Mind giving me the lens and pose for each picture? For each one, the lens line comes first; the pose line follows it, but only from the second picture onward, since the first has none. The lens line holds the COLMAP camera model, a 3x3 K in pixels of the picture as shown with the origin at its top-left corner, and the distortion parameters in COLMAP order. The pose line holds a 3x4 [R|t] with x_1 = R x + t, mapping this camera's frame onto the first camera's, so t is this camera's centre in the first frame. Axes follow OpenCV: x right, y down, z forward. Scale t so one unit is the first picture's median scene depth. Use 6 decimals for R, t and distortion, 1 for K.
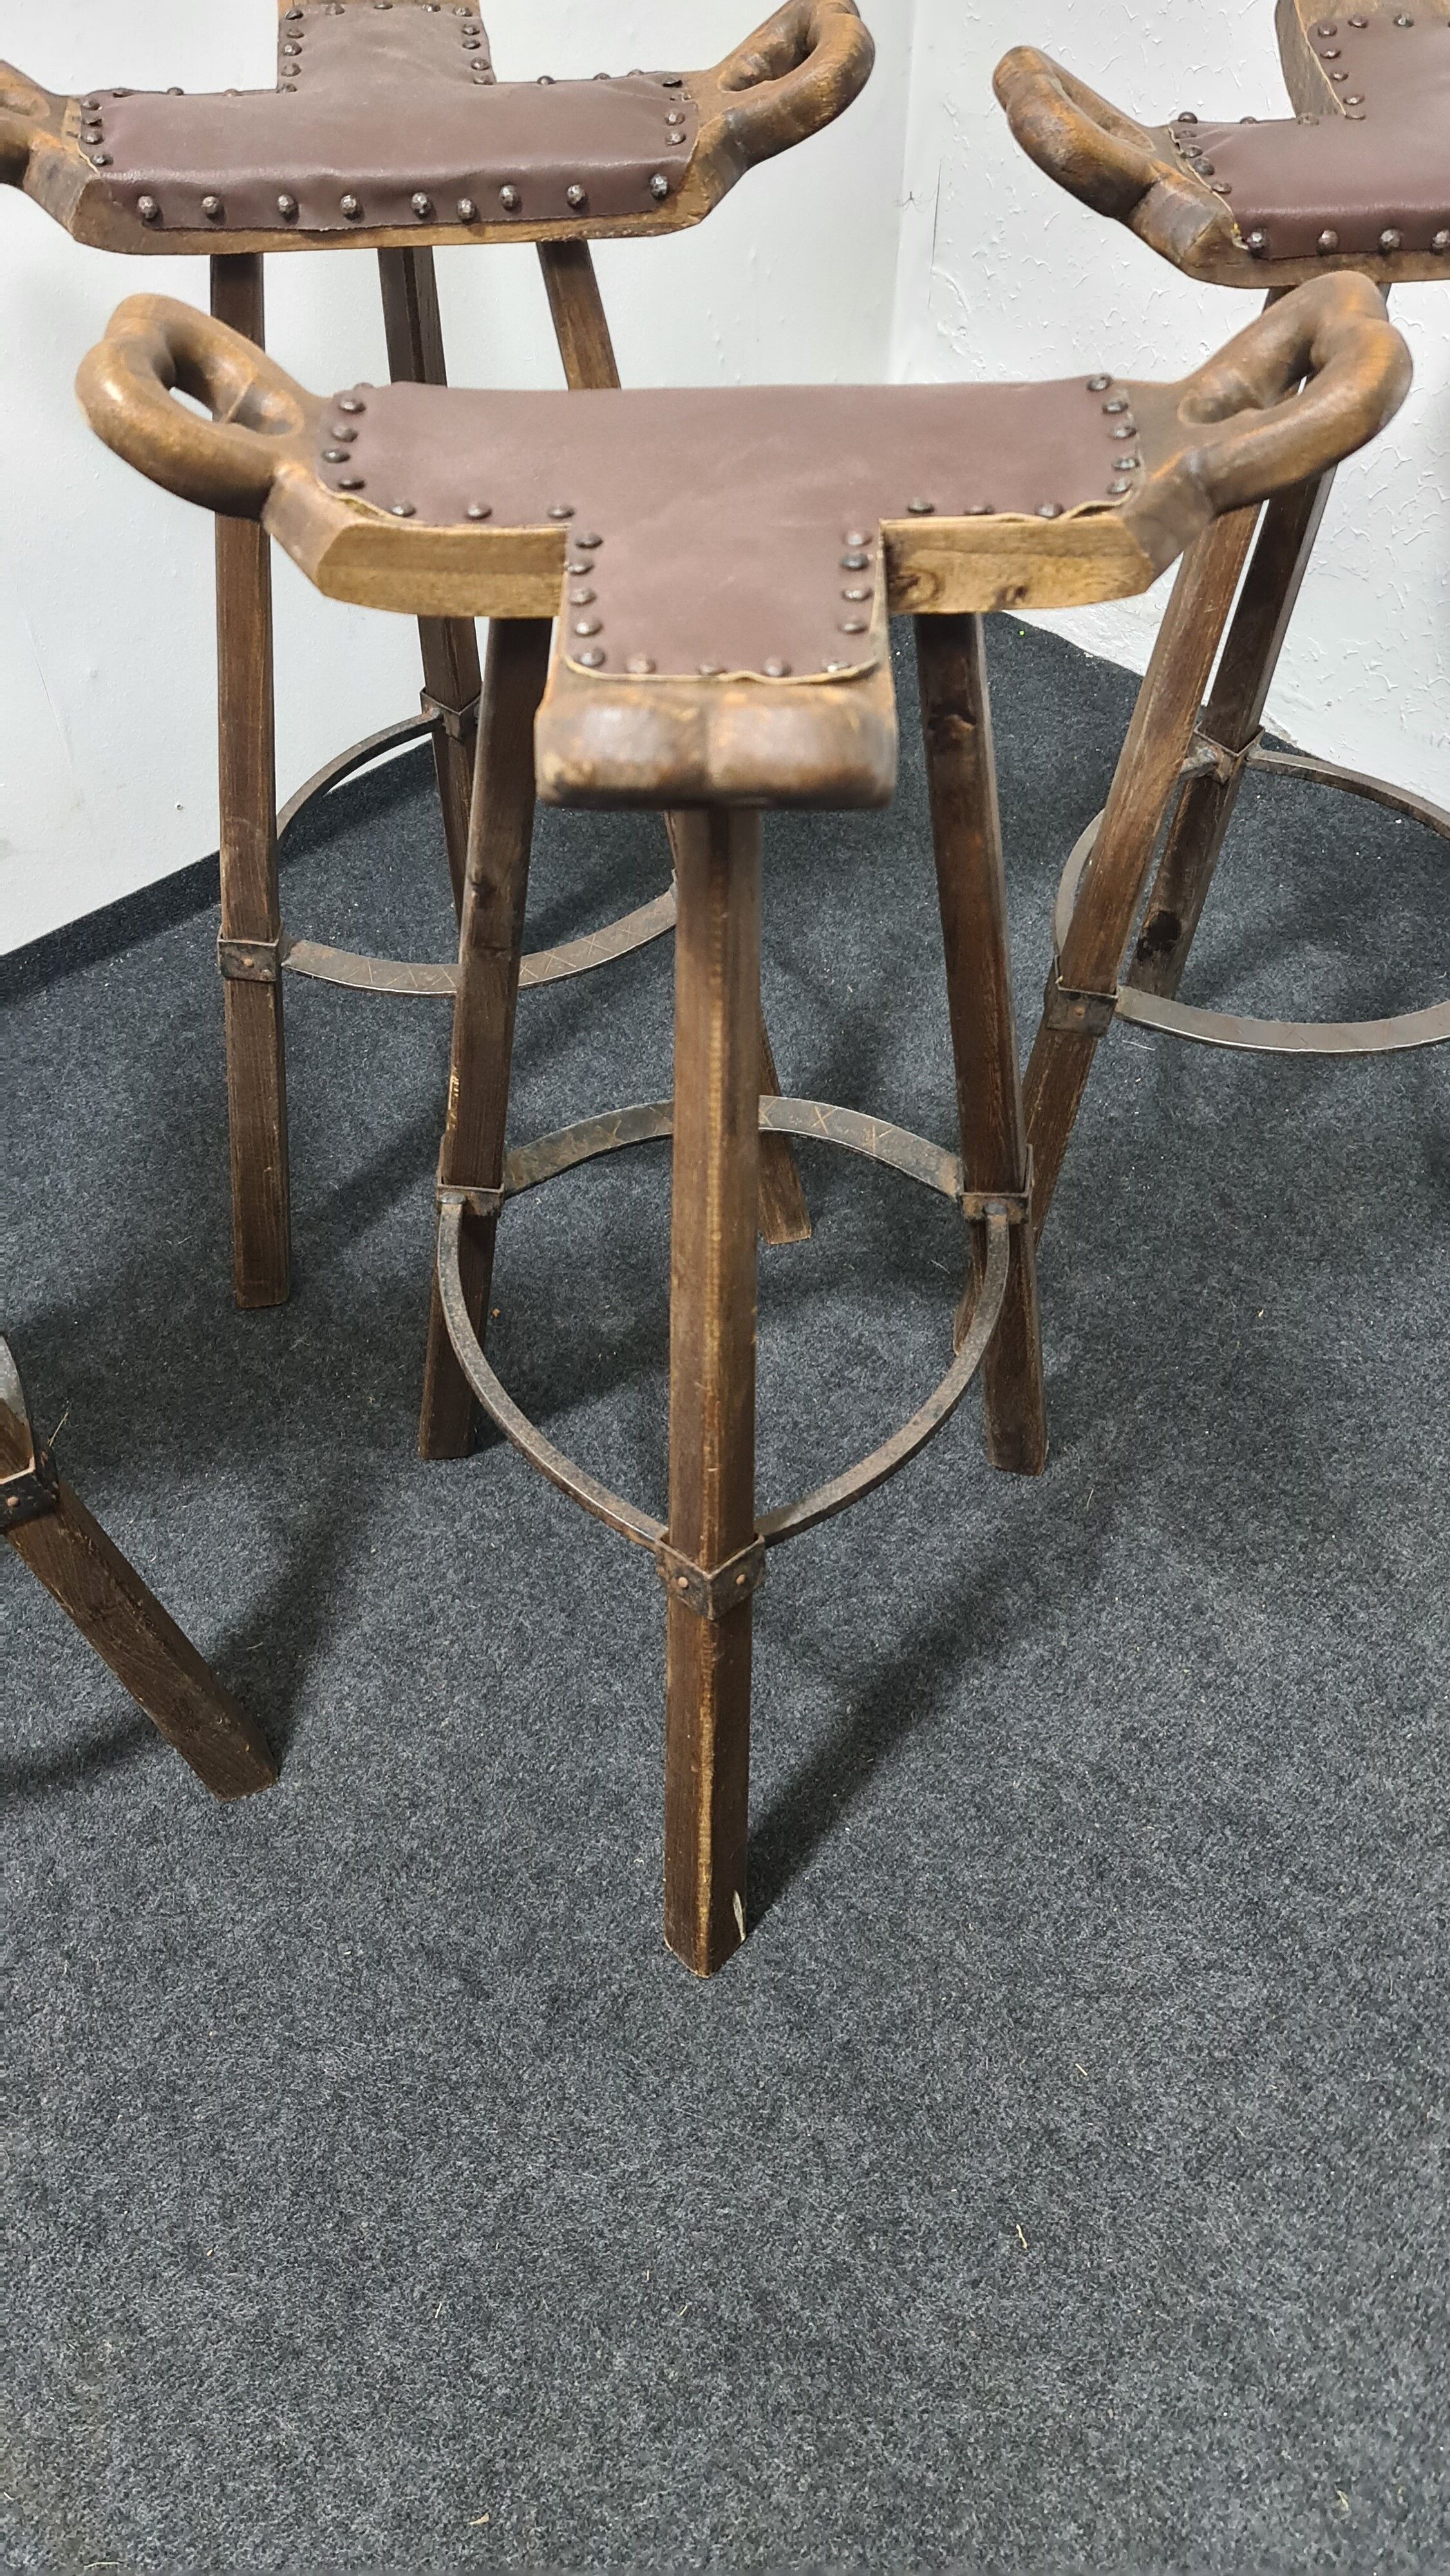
lens RADIAL K [[1907.0, 0, 720.9], [0, 1907.0, 1284.3], [0, 0, 1]] dist [0.076519, -0.059640]
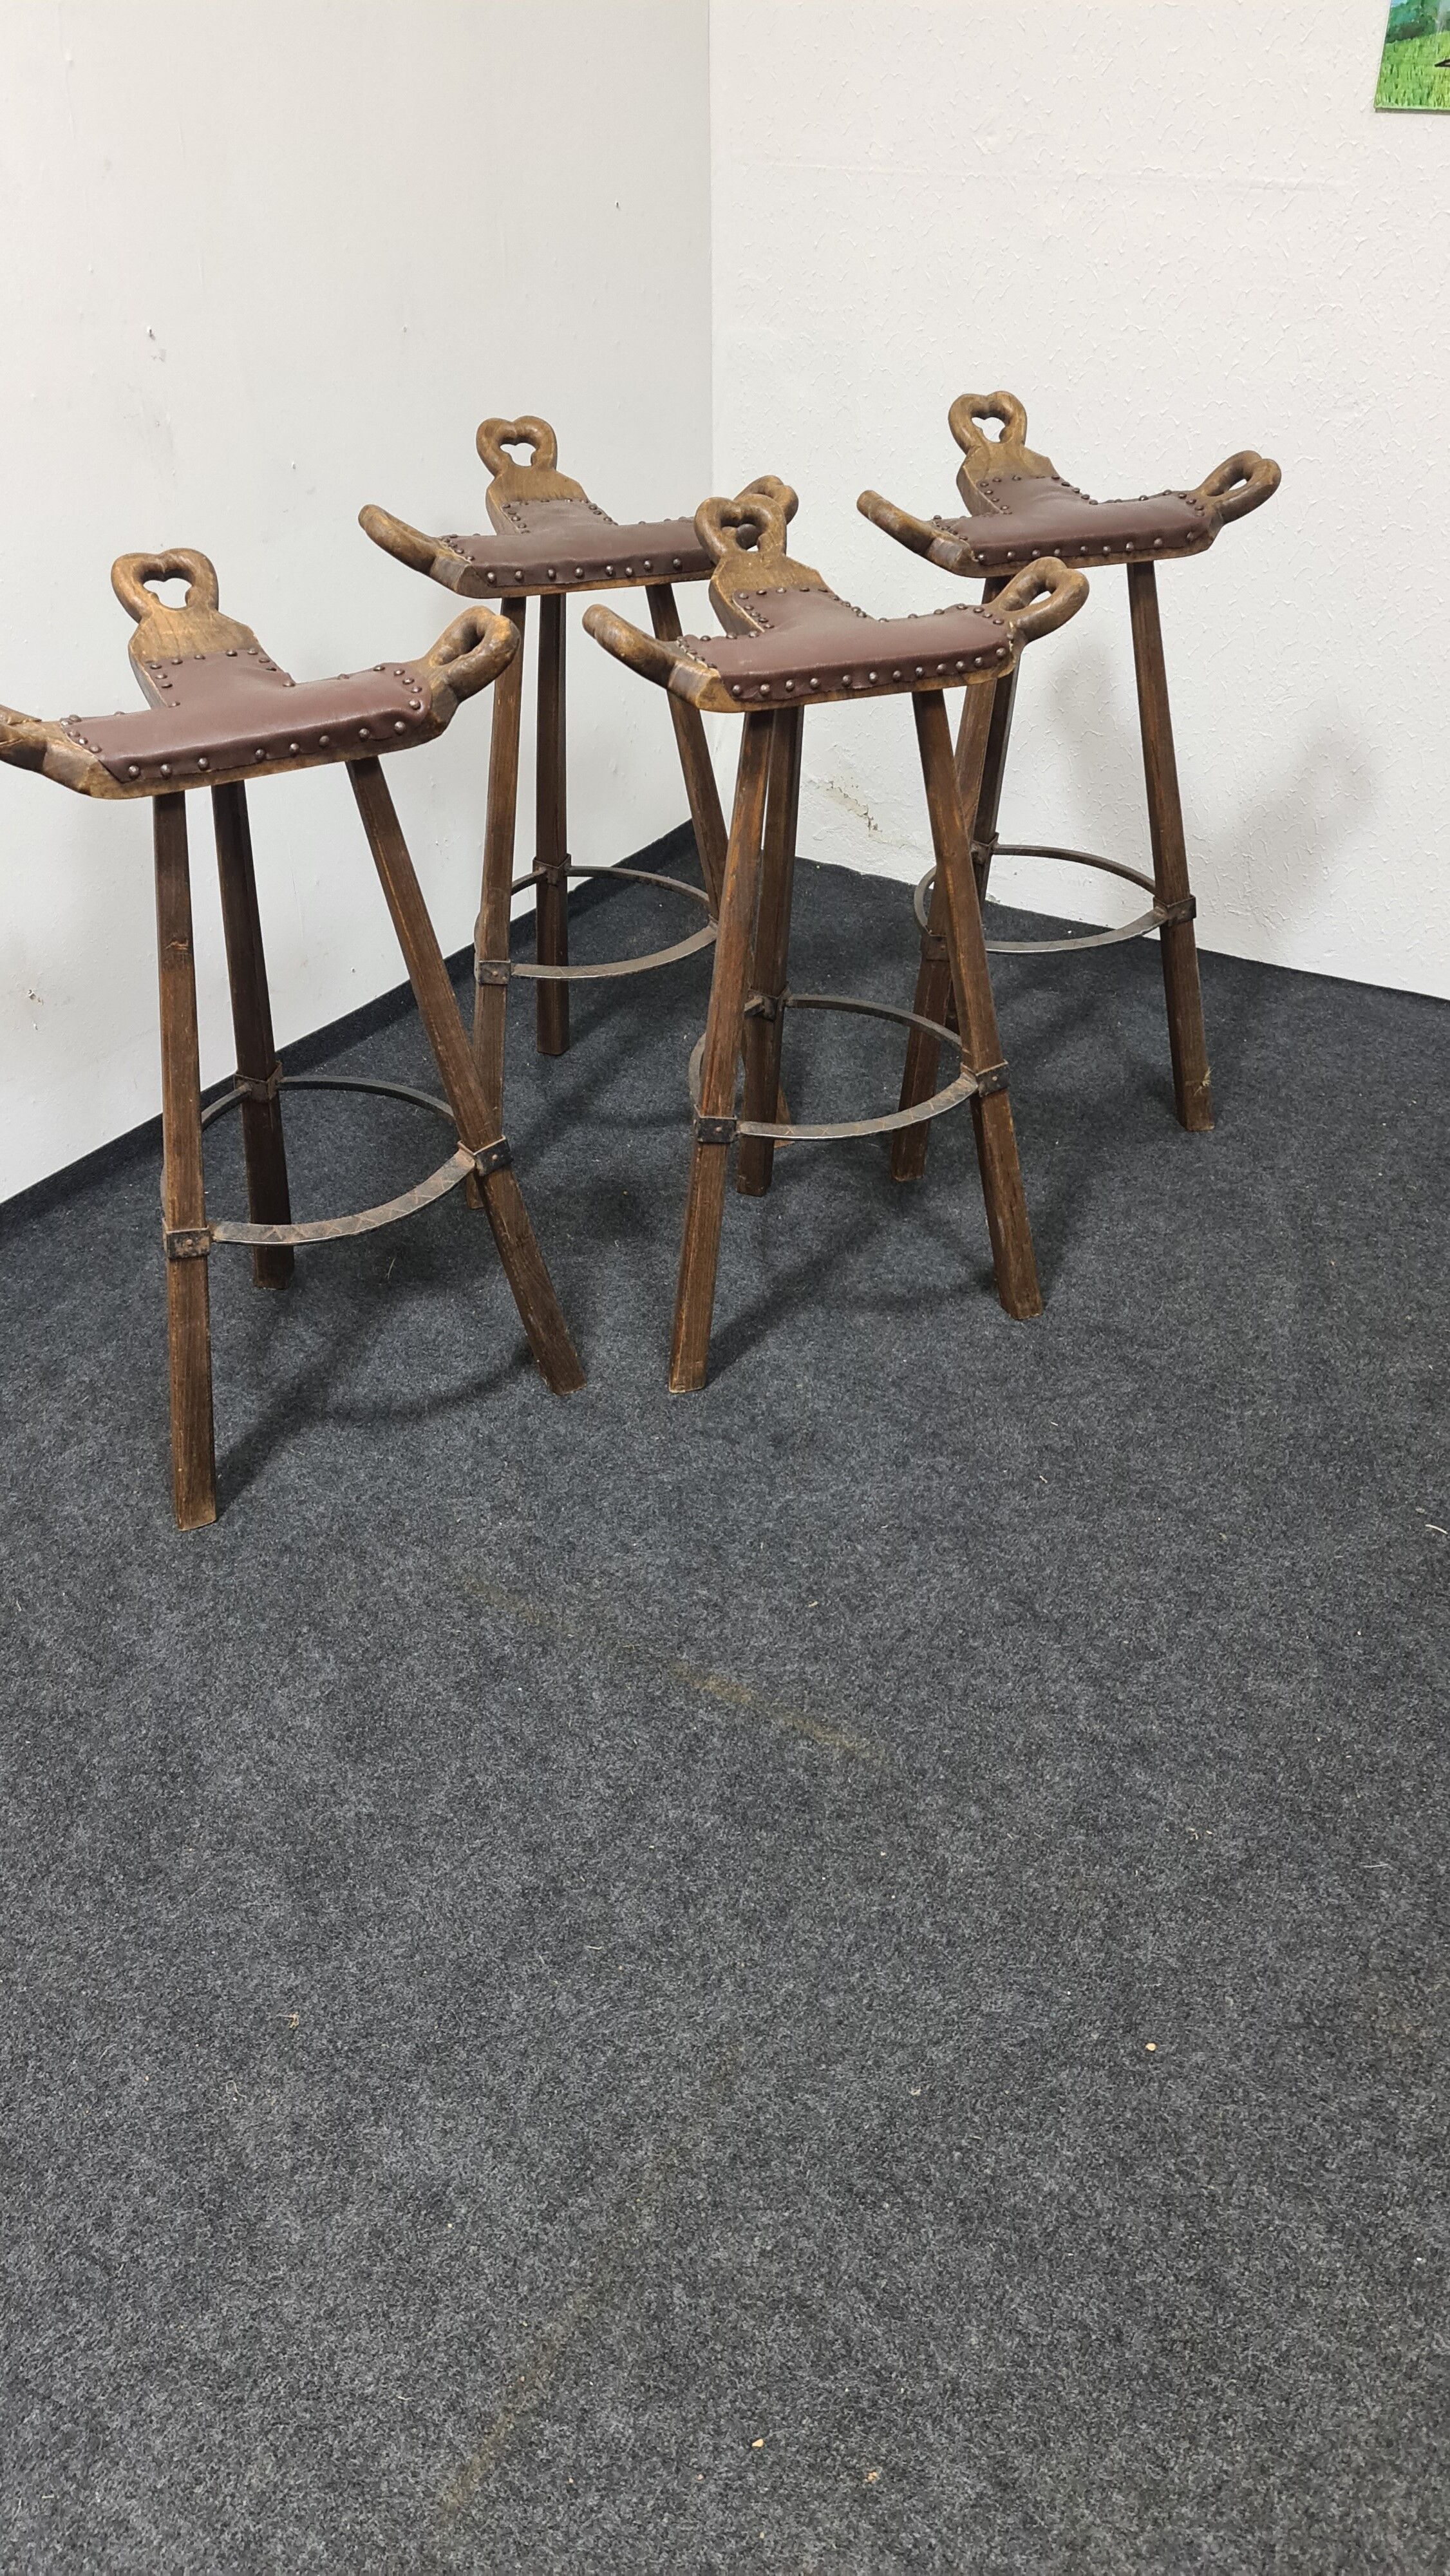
lens RADIAL K [[1907.0, 0, 718.0], [0, 1907.0, 1296.8], [0, 0, 1]] dist [0.076519, -0.059640]
pose [[0.978871, -0.119425, 0.165979, -0.386710], [0.155375, 0.962107, -0.224075, 0.580347], [-0.132929, 0.245129, 0.960334, -0.709429]]
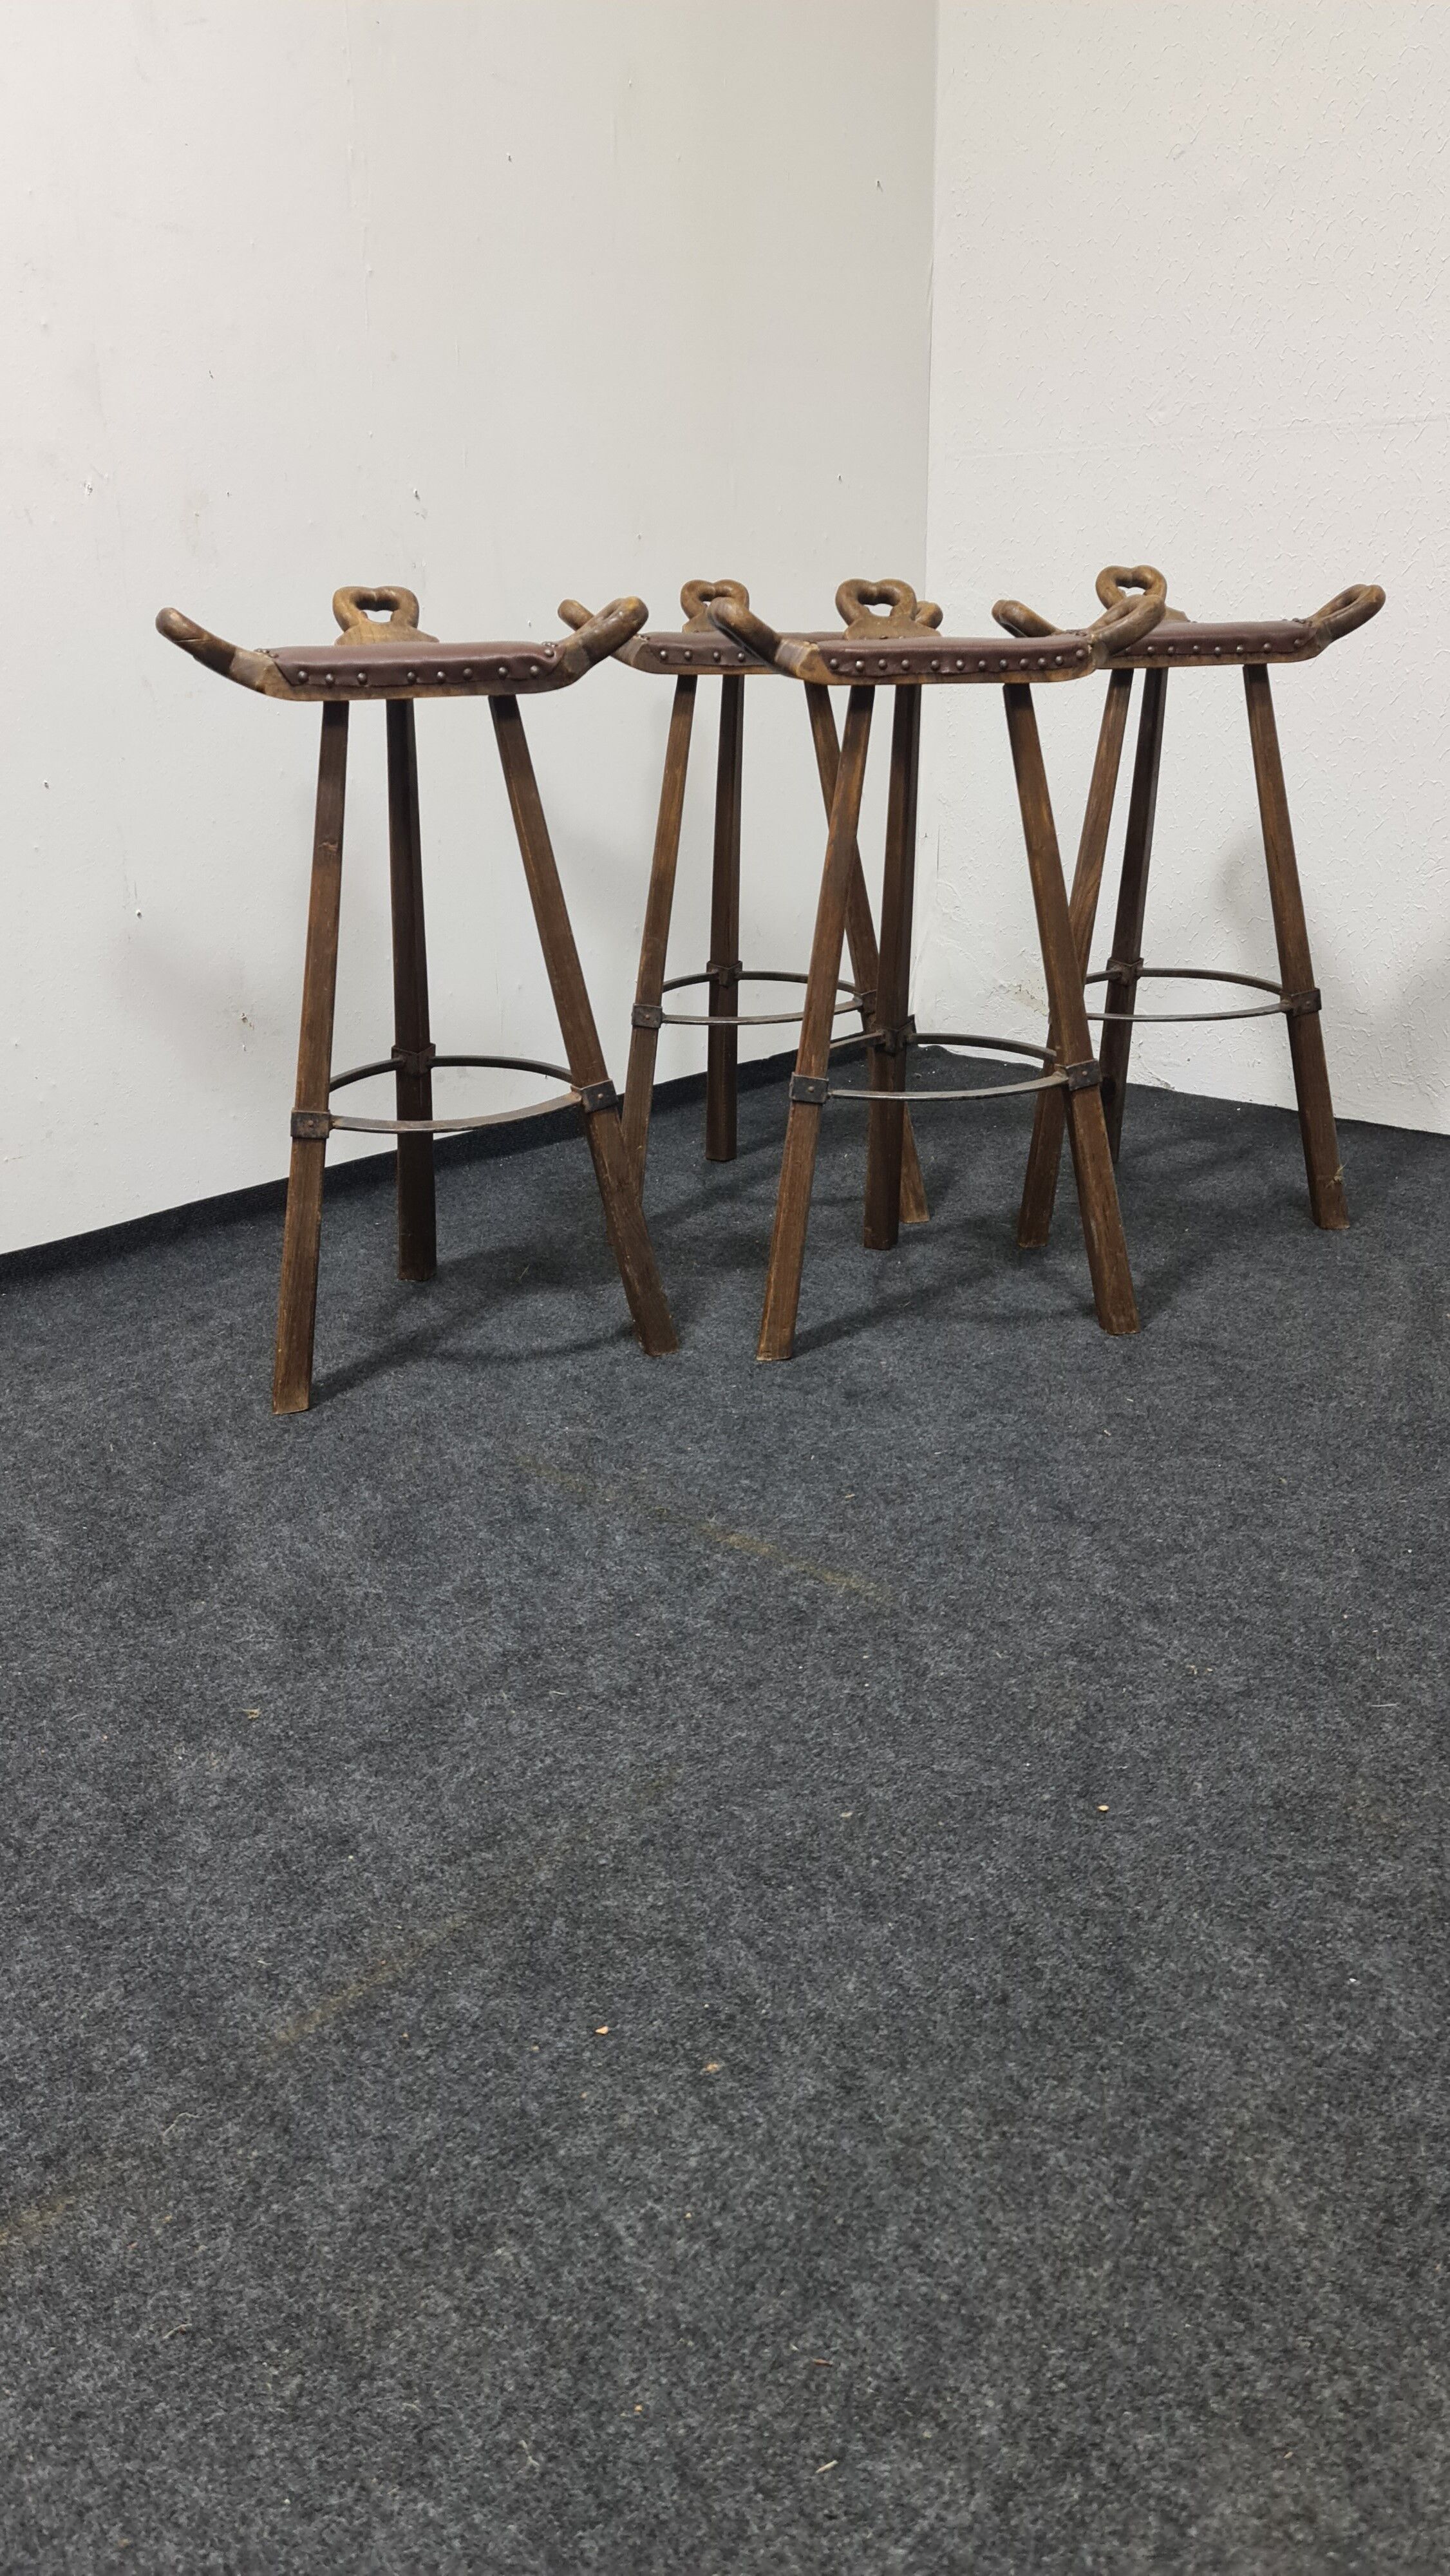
lens RADIAL K [[1907.0, 0, 745.2], [0, 1907.0, 1286.9], [0, 0, 1]] dist [0.076519, -0.059640]
pose [[0.999131, -0.020217, 0.036457, -0.228752], [0.035295, 0.875615, -0.481718, 1.062630], [-0.022184, 0.482586, 0.875568, -0.616041]]
